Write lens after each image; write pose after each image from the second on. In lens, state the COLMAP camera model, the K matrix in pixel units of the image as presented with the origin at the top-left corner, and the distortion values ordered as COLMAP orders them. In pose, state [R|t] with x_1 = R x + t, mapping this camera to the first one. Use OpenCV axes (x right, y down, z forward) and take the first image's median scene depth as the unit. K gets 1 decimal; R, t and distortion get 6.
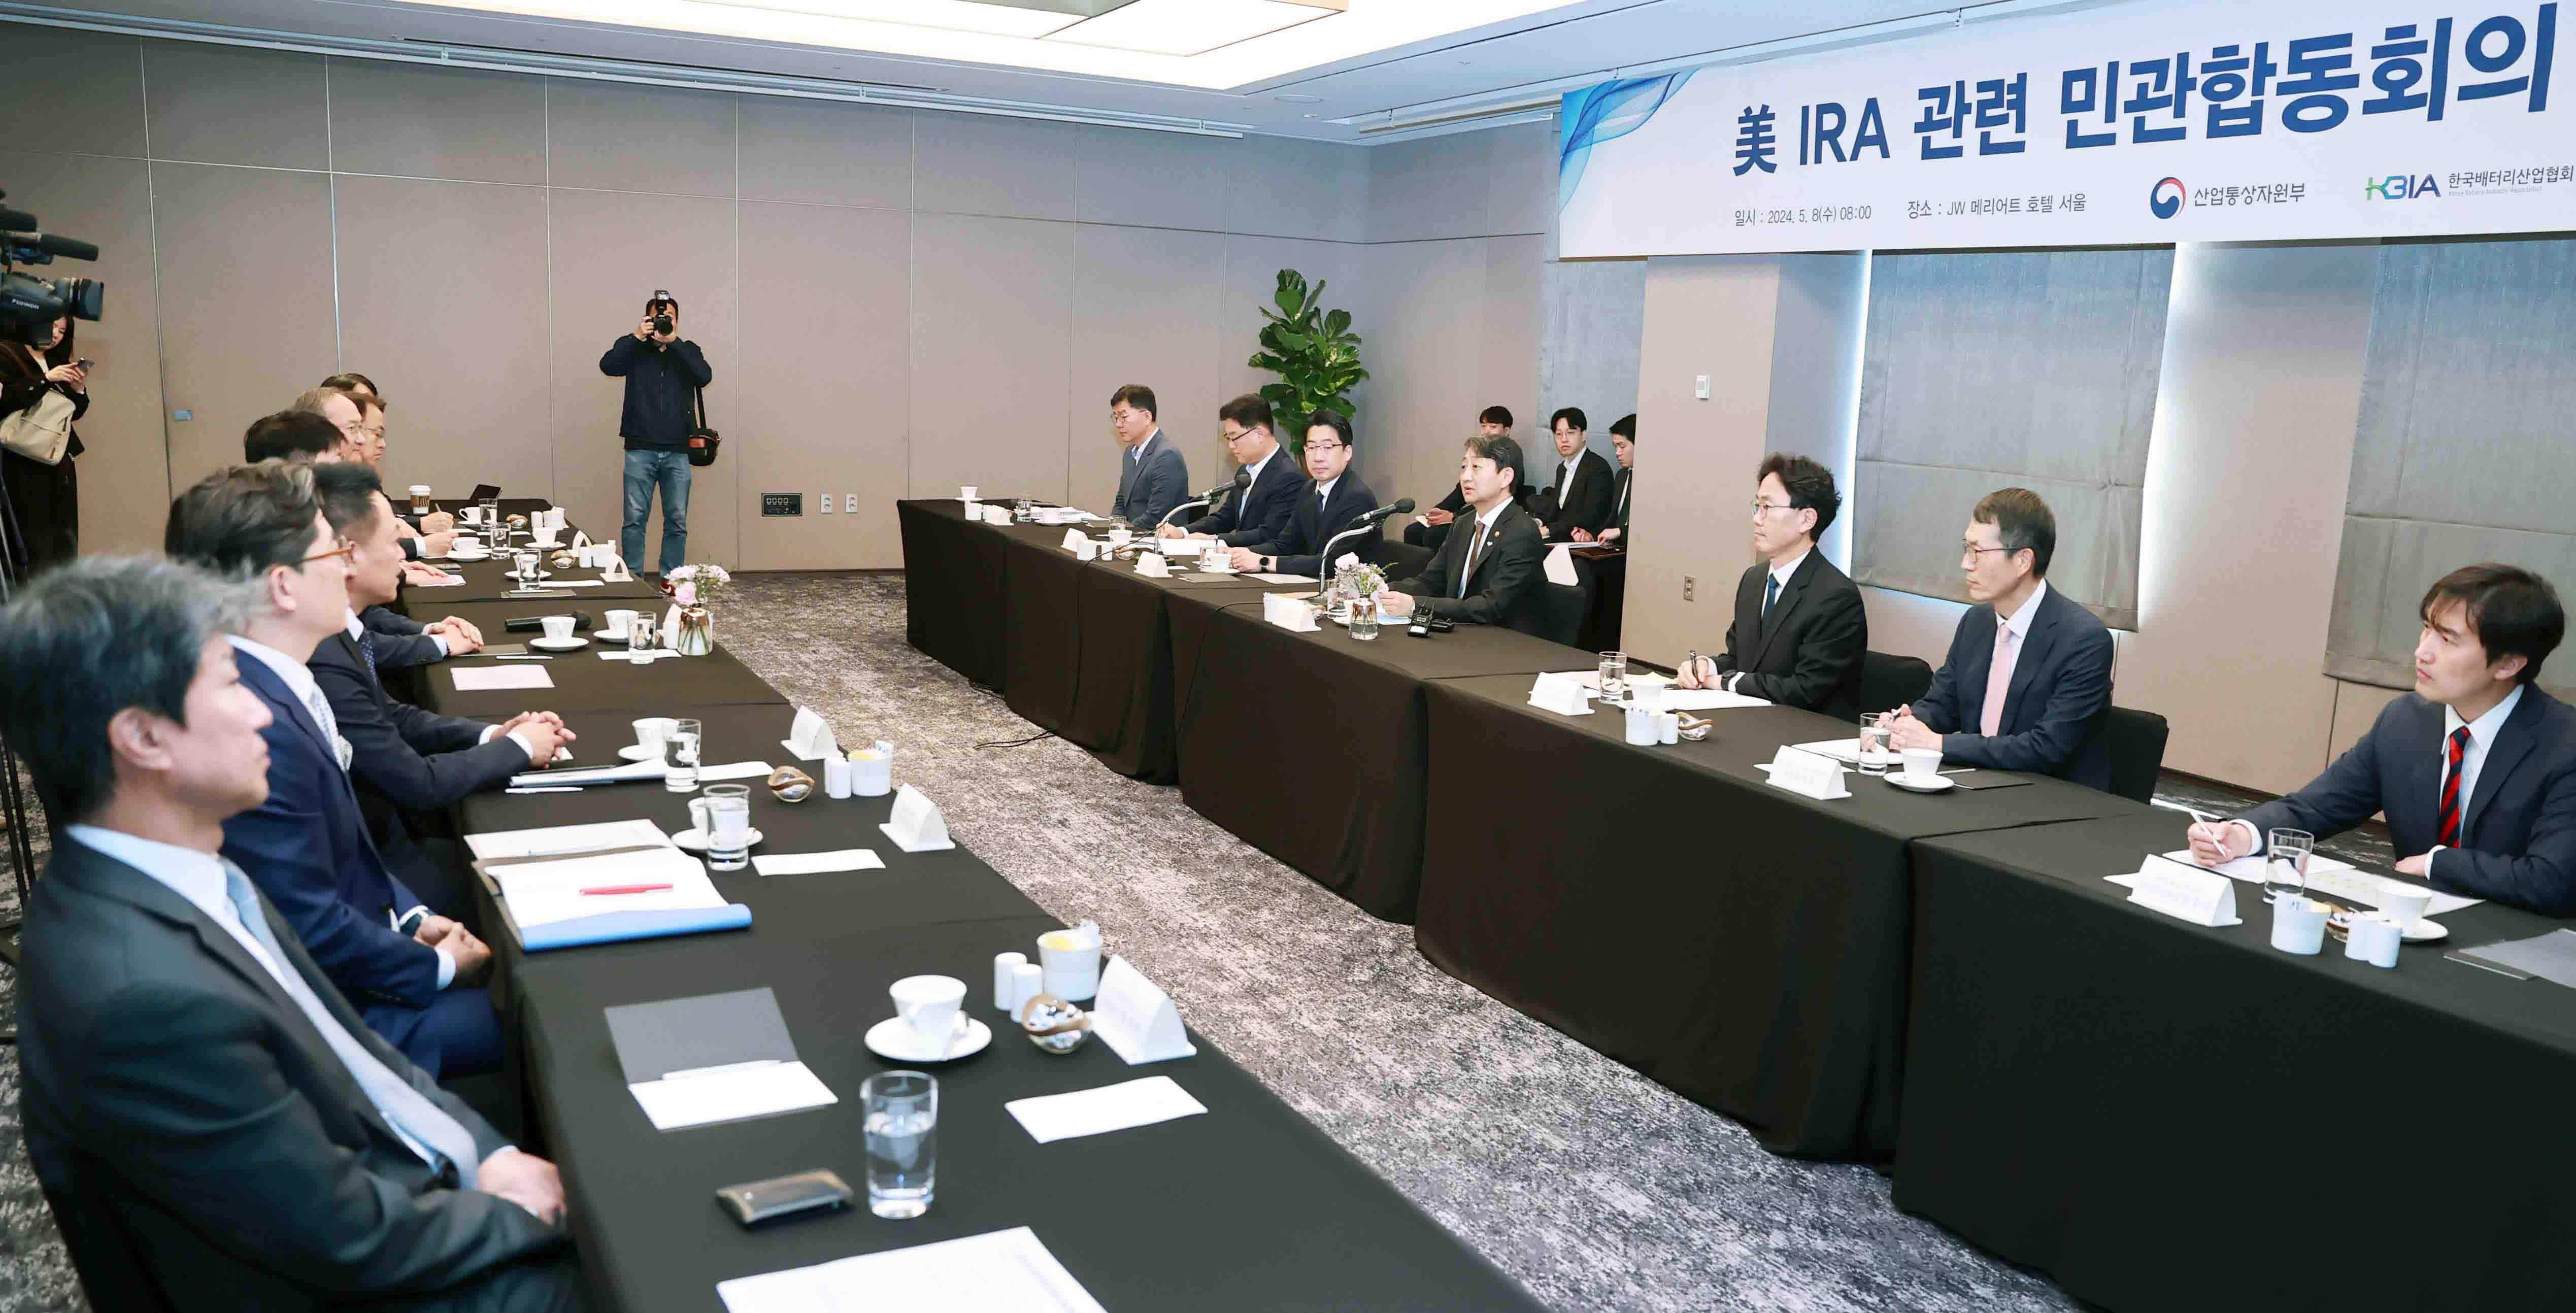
lens RADIAL K [[1867.4, 0, 1281.5], [0, 1867.4, 671.0], [0, 0, 1]] dist [0.005053, 0.011872]
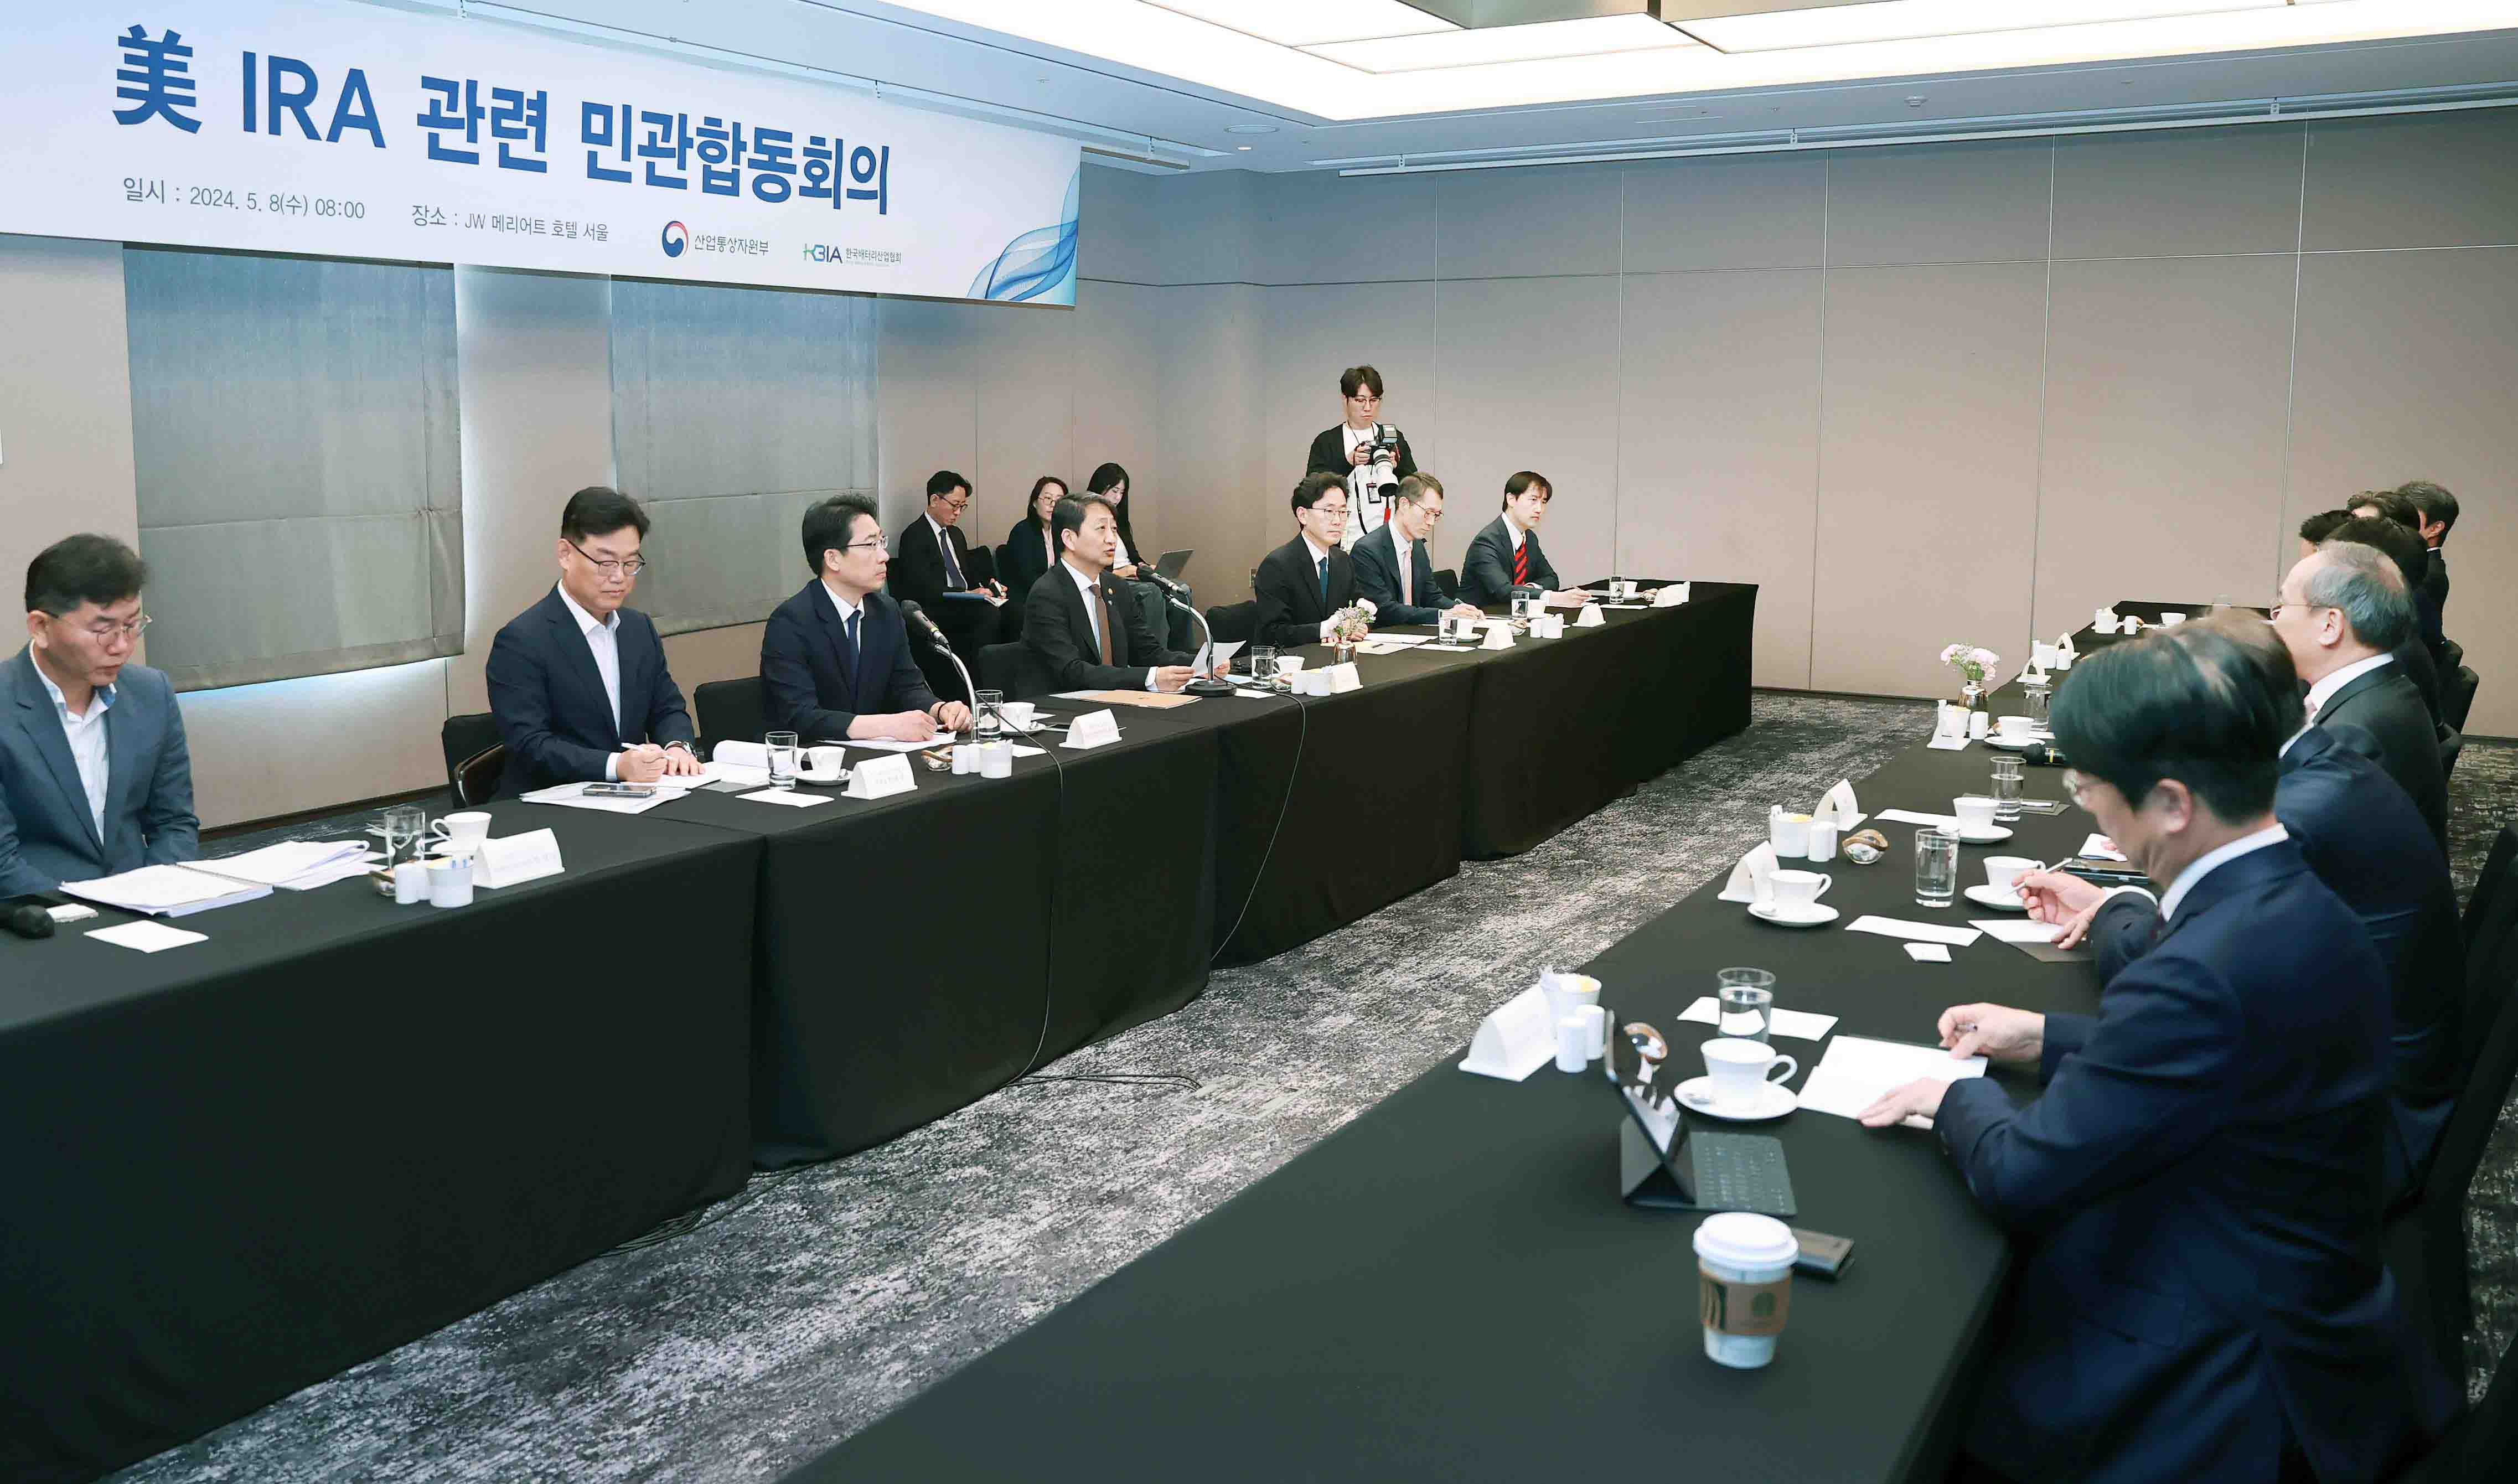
lens RADIAL K [[1785.2, 0, 1253.5], [0, 1785.2, 726.3], [0, 0, 1]] dist [-0.040598, 0.014511]
pose [[-0.479799, -0.207725, 0.852434, -0.636230], [0.124433, 0.945638, 0.300475, -0.239443], [-0.868510, 0.250238, -0.427869, 1.164296]]
